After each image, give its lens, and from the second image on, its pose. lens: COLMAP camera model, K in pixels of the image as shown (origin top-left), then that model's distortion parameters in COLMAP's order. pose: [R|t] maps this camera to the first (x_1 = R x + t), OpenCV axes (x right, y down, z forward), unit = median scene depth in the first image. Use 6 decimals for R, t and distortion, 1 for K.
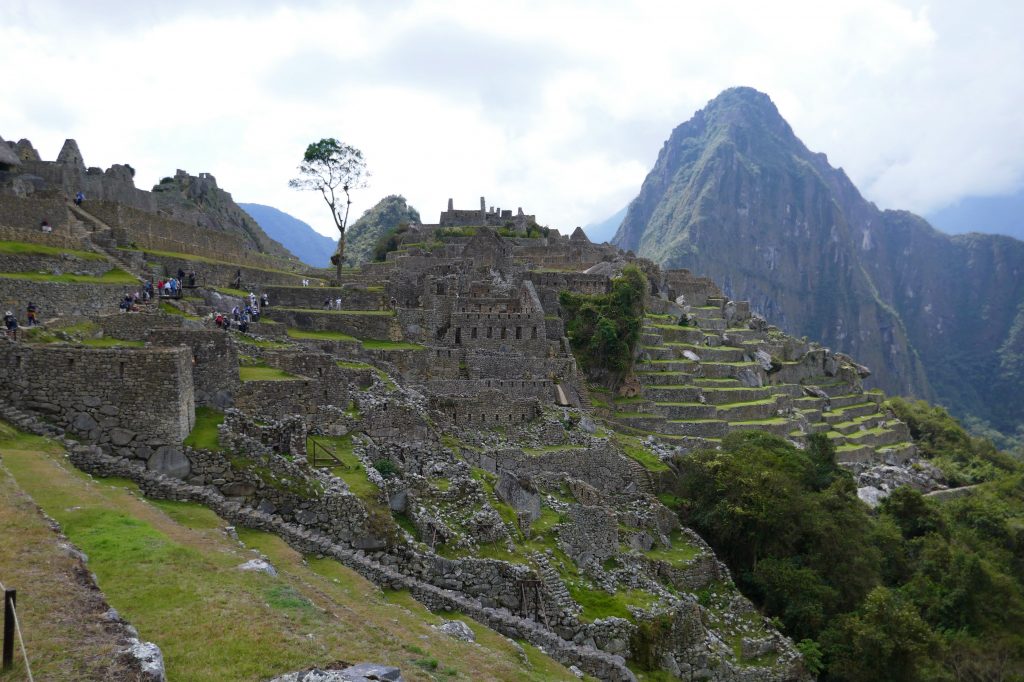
lens RADIAL K [[762.6, 0, 509.2], [0, 762.6, 338.7], [0, 0, 1]] dist [-0.008069, 0.002679]
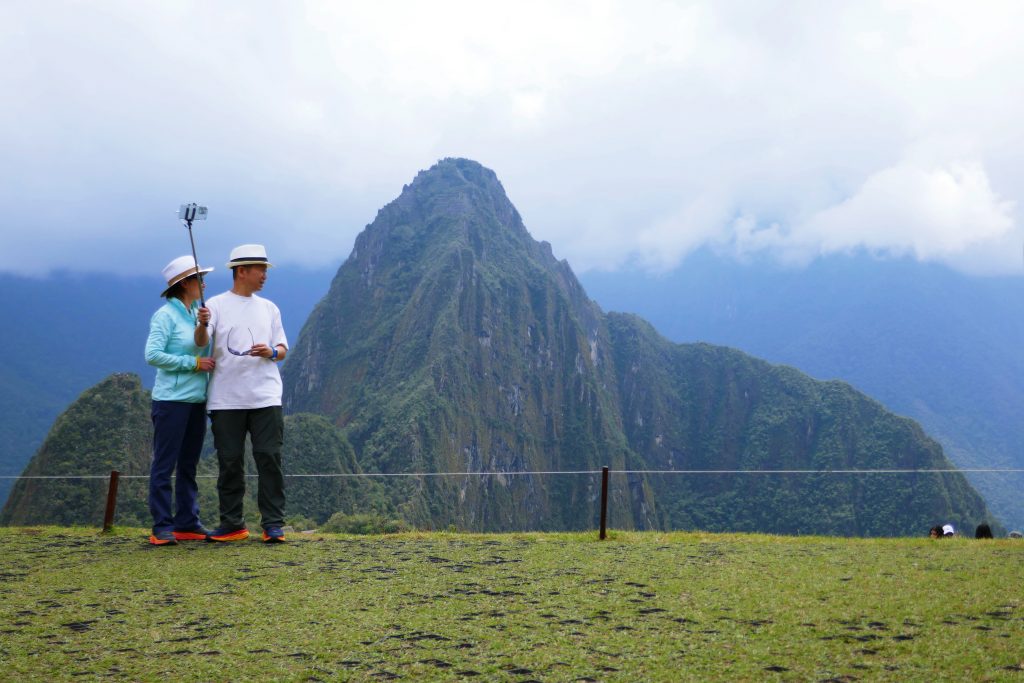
lens RADIAL K [[1249.9, 0, 512.0], [0, 1249.9, 341.5], [0, 0, 1]] dist [-0.008469, -0.010759]
pose [[0.889518, 0.021097, 0.456413, -0.232476], [-0.004768, 0.999308, -0.036899, -0.114704], [-0.456875, 0.030646, 0.889003, -0.126485]]
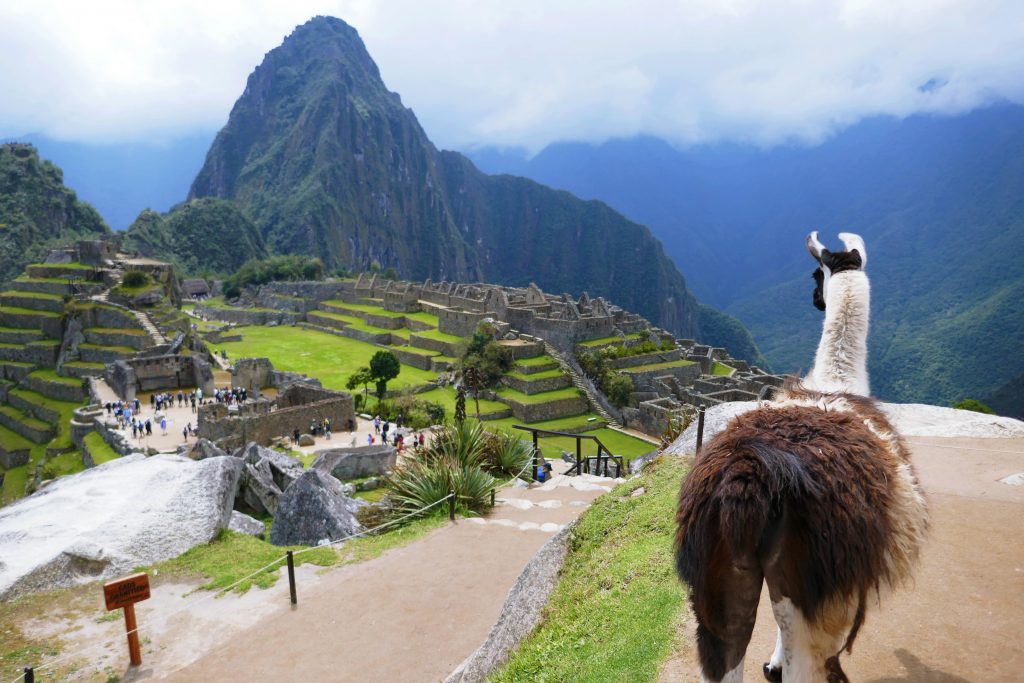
lens RADIAL K [[749.1, 0, 515.3], [0, 749.1, 344.1], [0, 0, 1]] dist [-0.011363, -0.005250]
pose [[0.775221, -0.104435, 0.622998, -0.157338], [0.014618, 0.988941, 0.147589, -0.064200], [-0.631521, -0.105307, 0.768174, 0.097692]]
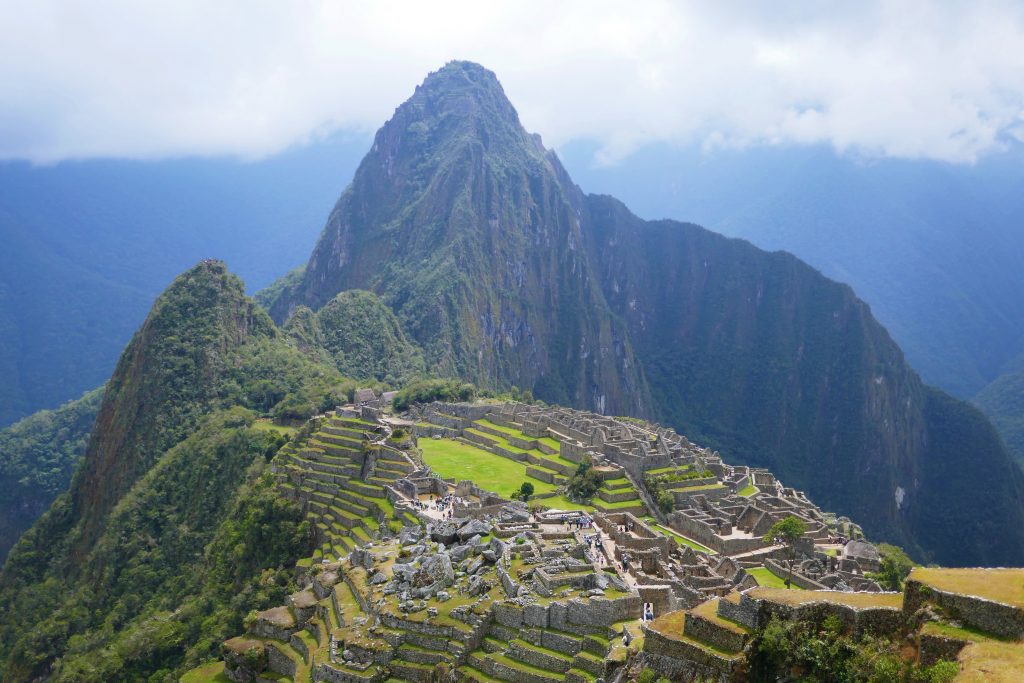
lens RADIAL K [[1092.3, 0, 514.3], [0, 1092.3, 325.9], [0, 0, 1]] dist [-0.012875, 0.010414]
pose [[0.871545, -0.037514, 0.488878, -0.287367], [0.005958, 0.997806, 0.065944, -0.125034], [-0.490279, -0.054560, 0.869856, -0.123848]]
